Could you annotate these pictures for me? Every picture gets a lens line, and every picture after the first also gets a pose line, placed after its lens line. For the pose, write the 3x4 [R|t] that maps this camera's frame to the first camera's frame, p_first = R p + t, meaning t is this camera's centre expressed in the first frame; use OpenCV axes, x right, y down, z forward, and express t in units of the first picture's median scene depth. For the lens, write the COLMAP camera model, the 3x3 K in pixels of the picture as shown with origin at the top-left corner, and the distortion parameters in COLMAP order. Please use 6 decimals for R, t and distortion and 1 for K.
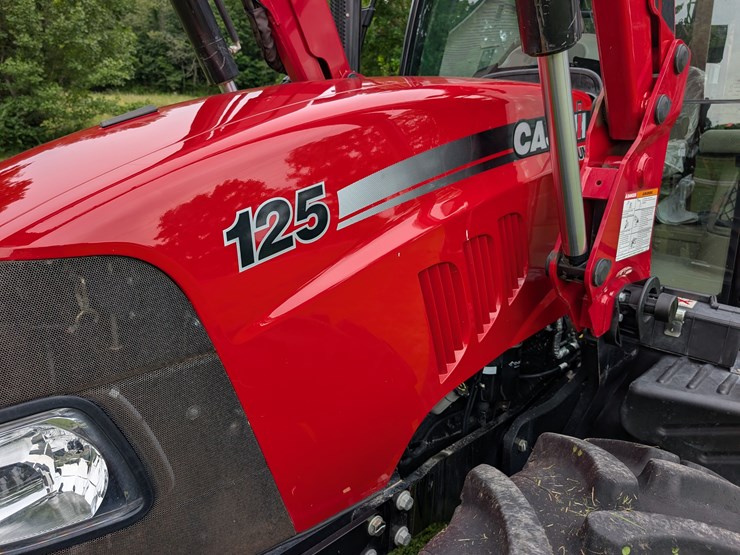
lens RADIAL K [[540.2, 0, 370.0], [0, 540.2, 277.5], [0, 0, 1]] dist [0.011101, 0.000875]
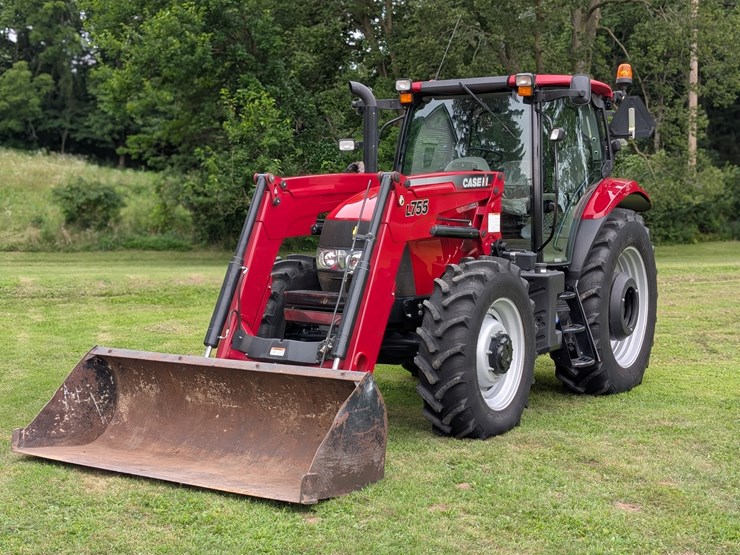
lens RADIAL K [[1051.3, 0, 356.5], [0, 1051.3, 277.4], [0, 0, 1]] dist [0.103927, -0.095105]
pose [[0.977363, -0.036464, 0.208403, -0.818282], [0.072586, 0.983041, -0.168407, 0.606054], [-0.198728, 0.179722, 0.963435, -2.413816]]
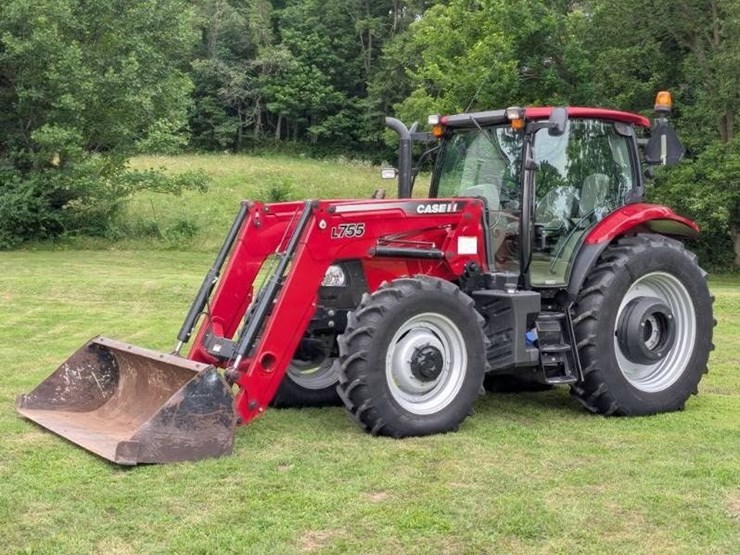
lens RADIAL K [[1037.6, 0, 370.0], [0, 1037.6, 277.5], [0, 0, 1]] dist [0.100940, -0.027688]
pose [[0.983776, -0.000357, -0.179403, 0.521373], [-0.034467, 0.980993, -0.190958, 0.704212], [0.176061, 0.194044, 0.965065, -2.790338]]
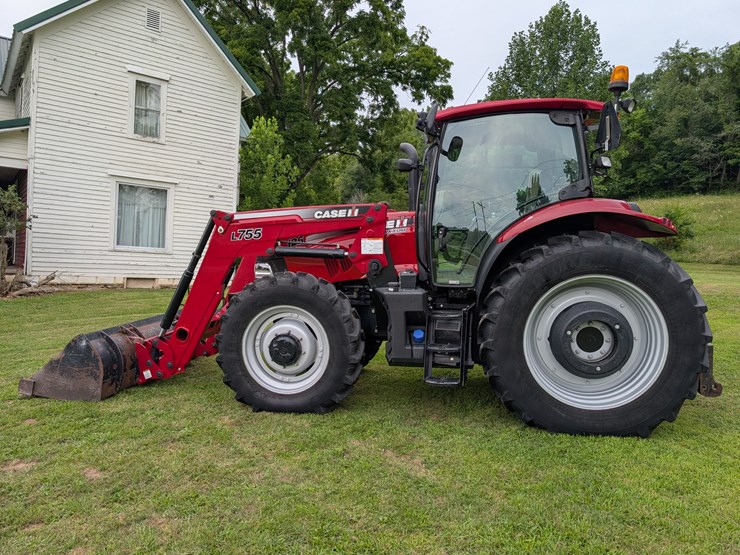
lens RADIAL K [[533.0, 0, 373.3], [0, 533.0, 275.8], [0, 0, 1]] dist [0.019003, -0.002098]
pose [[0.610044, 0.028204, -0.791865, 1.734593], [-0.174089, 0.979718, -0.099221, 0.244570], [0.773006, 0.198385, 0.602582, -0.650271]]
